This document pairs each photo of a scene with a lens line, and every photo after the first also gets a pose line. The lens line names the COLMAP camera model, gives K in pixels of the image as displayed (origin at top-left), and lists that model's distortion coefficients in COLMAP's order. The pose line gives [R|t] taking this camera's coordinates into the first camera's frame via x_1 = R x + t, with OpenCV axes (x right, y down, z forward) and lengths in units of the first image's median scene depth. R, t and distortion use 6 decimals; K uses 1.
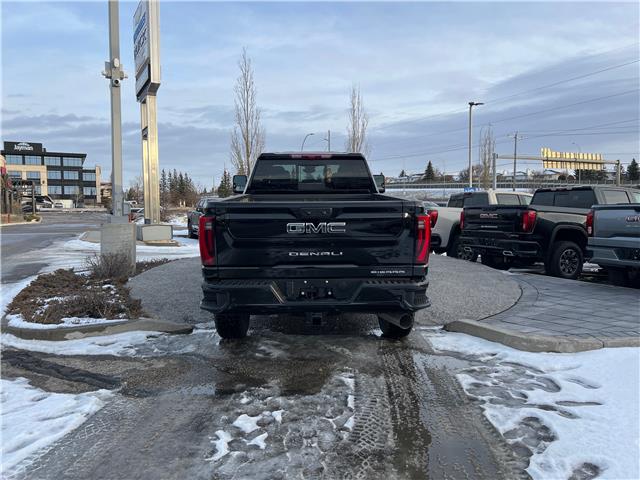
lens RADIAL K [[478.5, 0, 317.9], [0, 478.5, 236.9], [0, 0, 1]] dist [0.046410, -0.050392]
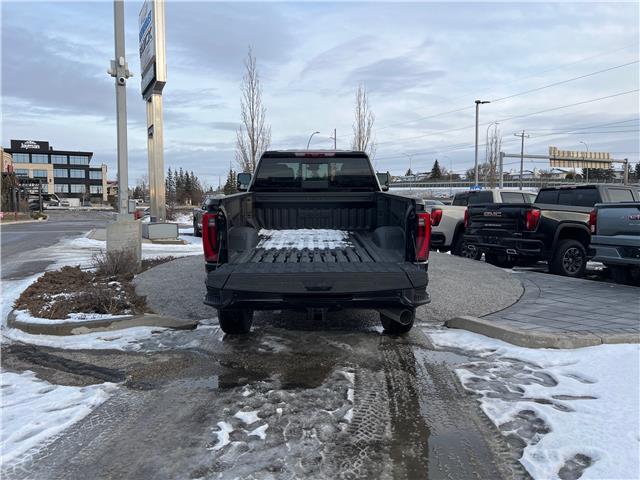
lens RADIAL K [[478.5, 0, 320.7], [0, 478.5, 241.2], [0, 0, 1]] dist [0.046410, -0.050392]
pose [[0.999975, 0.001982, -0.006816, 0.008157], [-0.001905, 0.999933, 0.011381, 0.003554], [0.006838, -0.011368, 0.999912, -0.011186]]
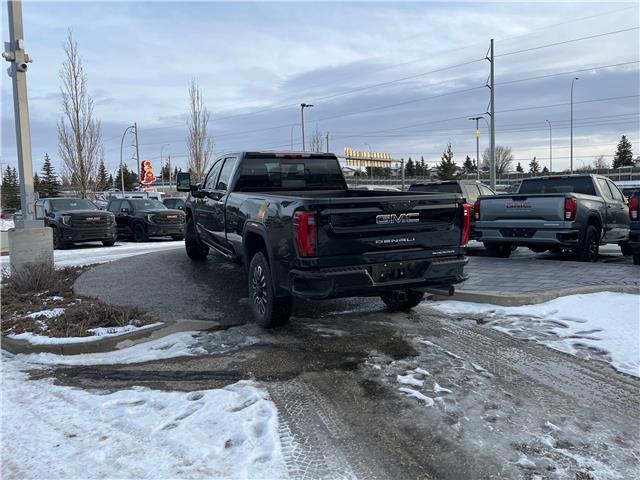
lens RADIAL K [[478.5, 0, 315.0], [0, 478.5, 240.9], [0, 0, 1]] dist [0.046410, -0.050392]
pose [[0.924457, -0.056616, 0.377058, -0.507031], [0.050656, 0.998385, 0.025713, -0.003276], [-0.377905, -0.004670, 0.925833, -0.016540]]
